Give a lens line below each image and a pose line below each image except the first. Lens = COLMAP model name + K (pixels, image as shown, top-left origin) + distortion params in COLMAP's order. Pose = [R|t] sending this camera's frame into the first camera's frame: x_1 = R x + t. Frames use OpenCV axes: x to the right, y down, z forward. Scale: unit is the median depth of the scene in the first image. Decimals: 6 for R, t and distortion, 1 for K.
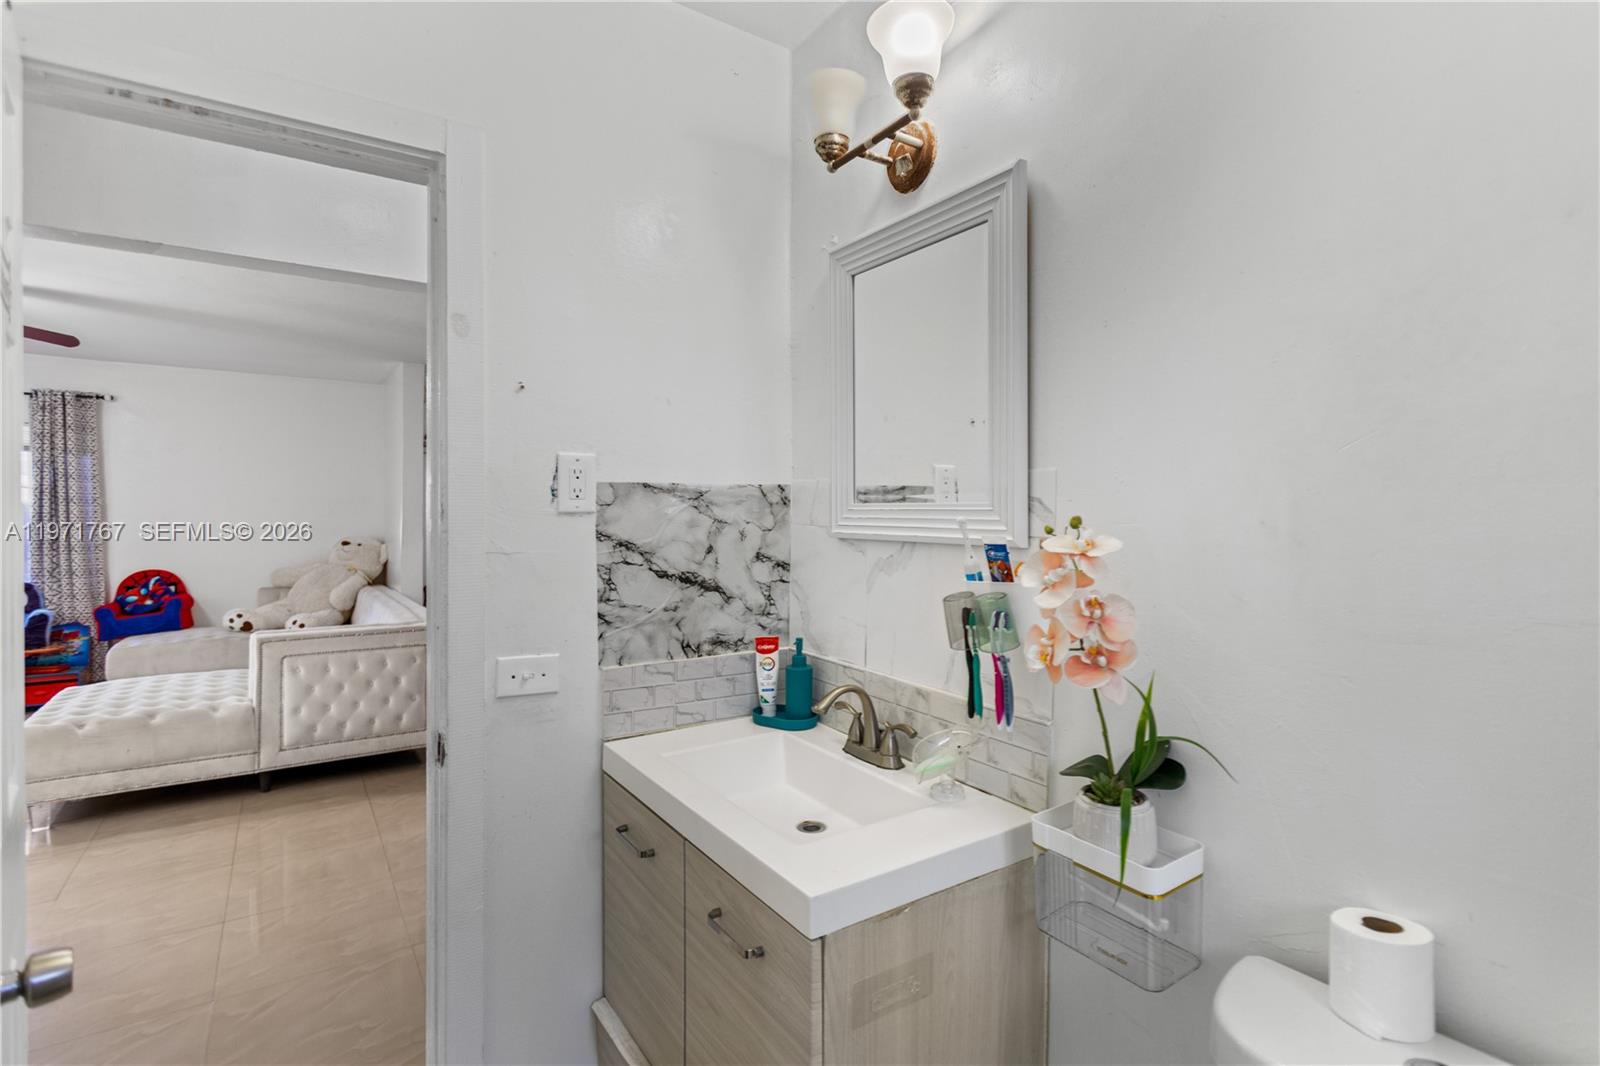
lens RADIAL K [[762.9, 0, 800.0], [0, 762.9, 533.0], [0, 0, 1]] dist [0.001158, 0.000104]
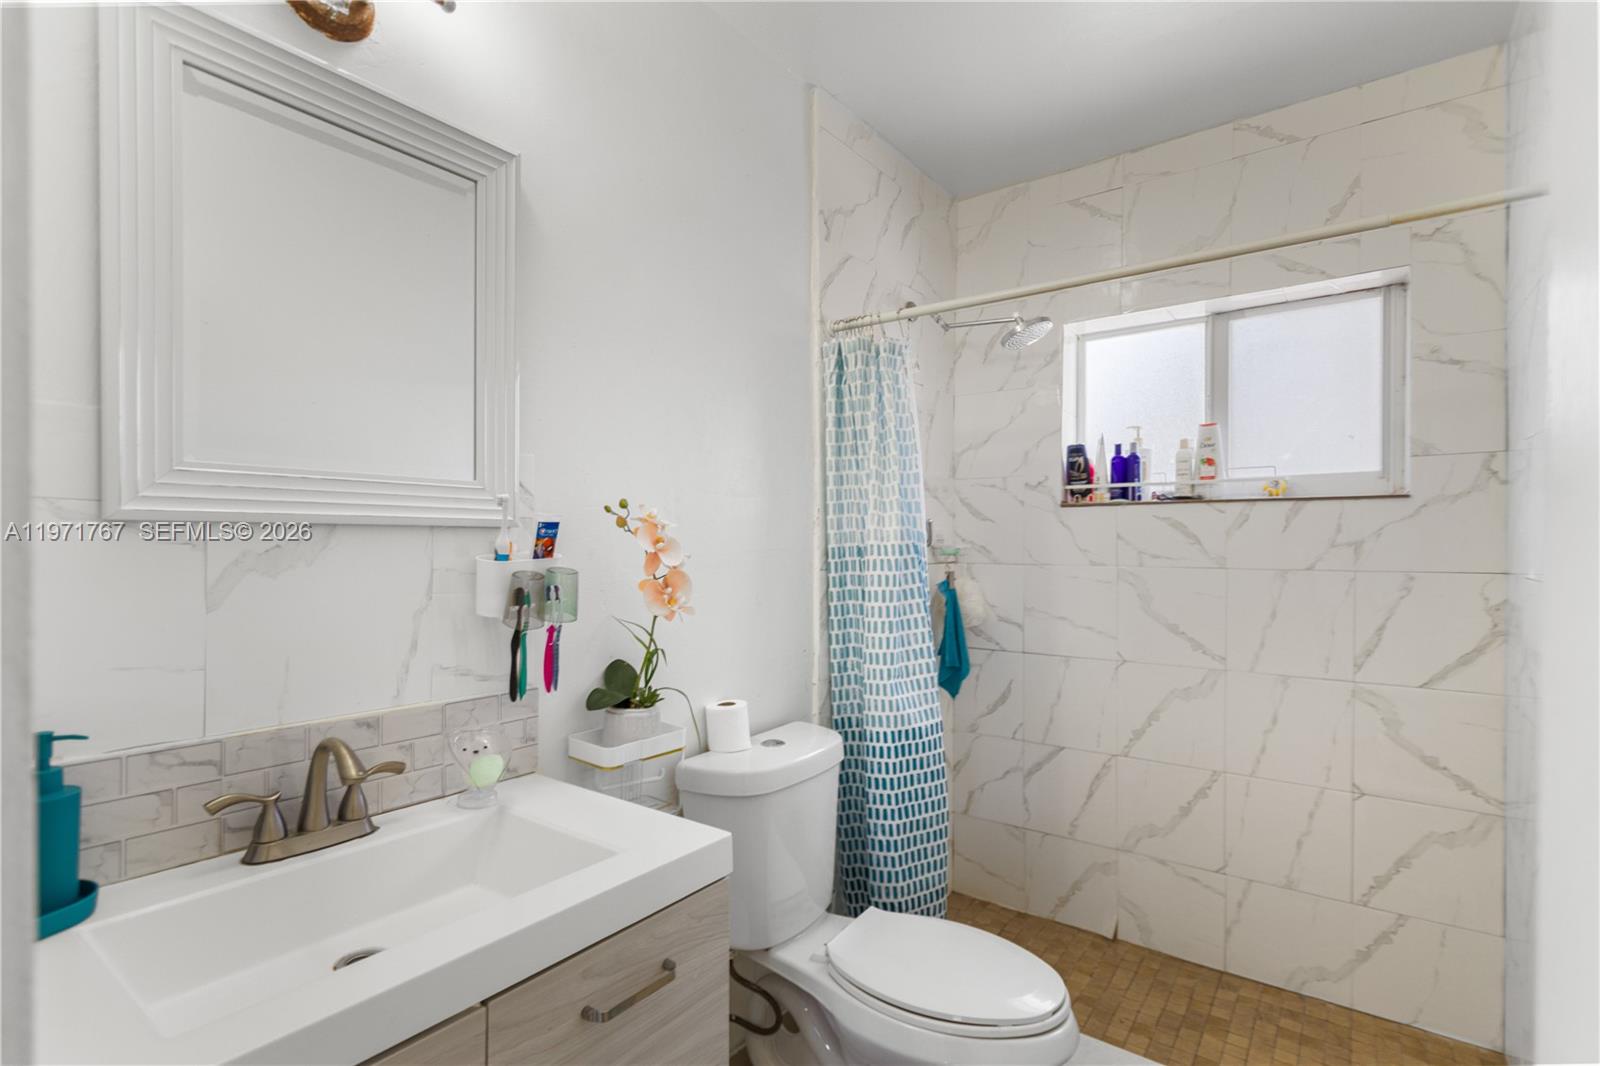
lens RADIAL K [[762.9, 0, 800.0], [0, 762.9, 533.0], [0, 0, 1]] dist [0.001158, 0.000104]
pose [[-0.334064, -0.004530, 0.942539, -0.808315], [0.014358, 0.999848, 0.009895, 0.023458], [-0.942441, 0.016838, -0.333948, 0.976556]]
